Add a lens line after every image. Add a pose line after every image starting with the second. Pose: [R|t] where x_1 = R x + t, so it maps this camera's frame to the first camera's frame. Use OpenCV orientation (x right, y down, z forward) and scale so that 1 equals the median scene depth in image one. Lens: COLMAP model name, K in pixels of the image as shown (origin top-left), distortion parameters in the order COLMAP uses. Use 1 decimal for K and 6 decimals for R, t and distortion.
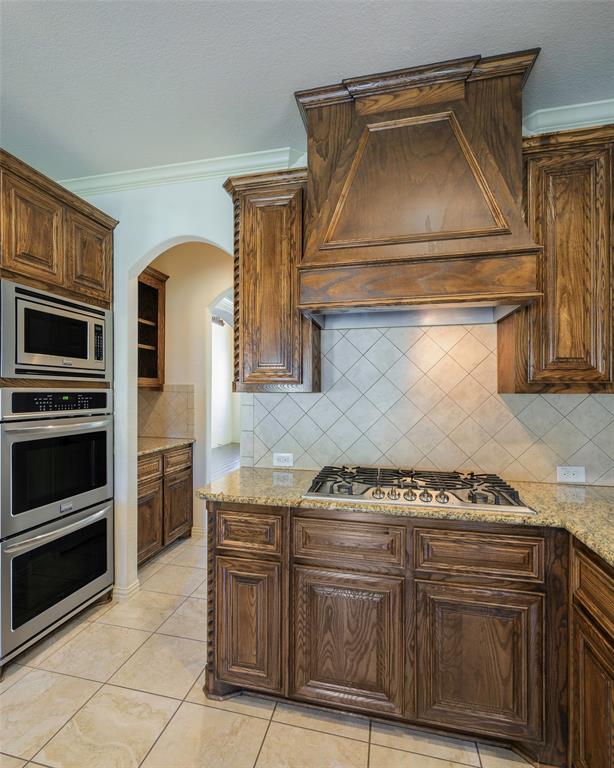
lens RADIAL K [[392.1, 0, 304.1], [0, 392.1, 390.5], [0, 0, 1]] dist [-0.005539, -0.001673]
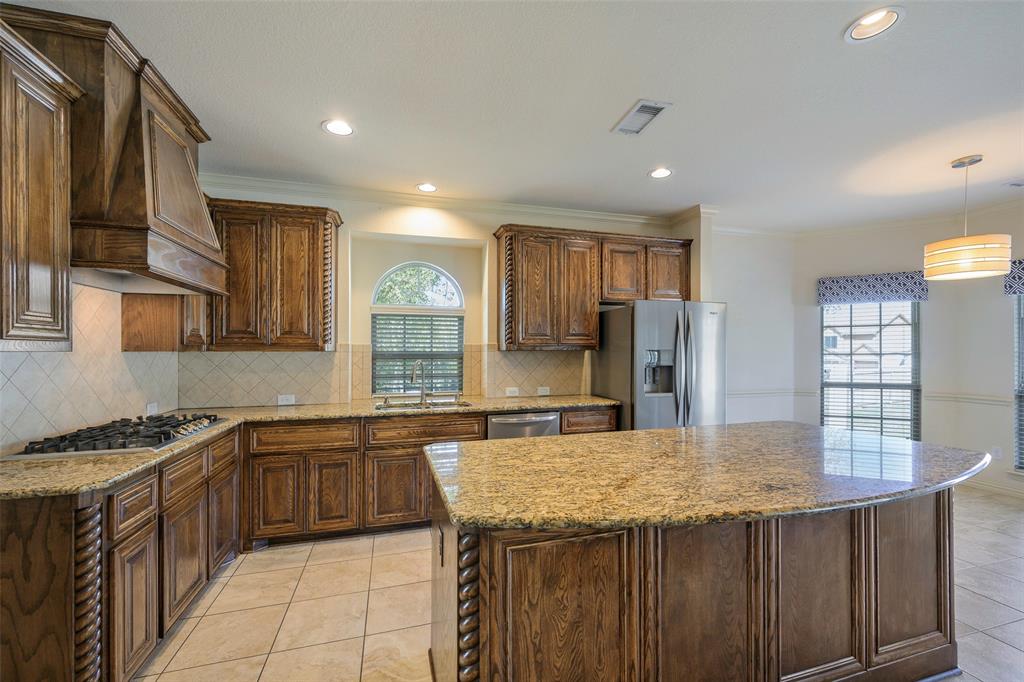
lens RADIAL K [[428.2, 0, 516.1], [0, 428.2, 345.6], [0, 0, 1]] dist [-0.000736, 0.000480]
pose [[-0.503927, 0.008573, 0.863704, -1.470756], [0.002056, 0.999960, -0.008726, 0.003494], [-0.863744, -0.002622, -0.503925, 0.738346]]
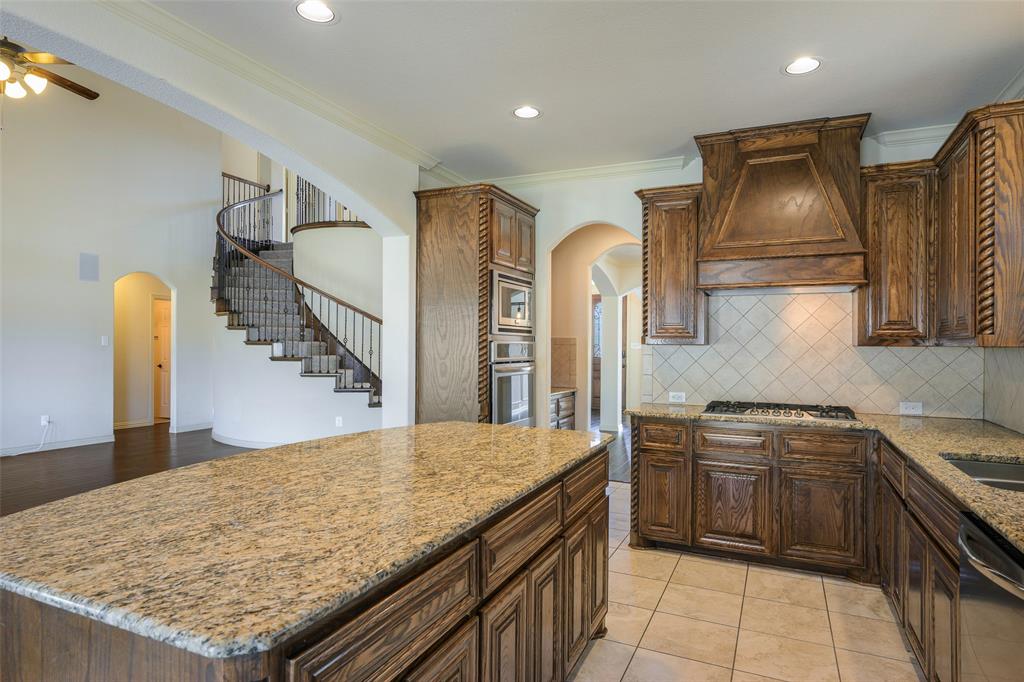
lens RADIAL K [[607.6, 0, 511.1], [0, 607.6, 341.9], [0, 0, 1]] dist [-0.006398, 0.000830]
pose [[0.978452, 0.003797, -0.206441, -0.236474], [-0.004600, 0.999984, -0.003407, 0.006644], [0.206425, 0.004283, 0.978453, -1.427049]]
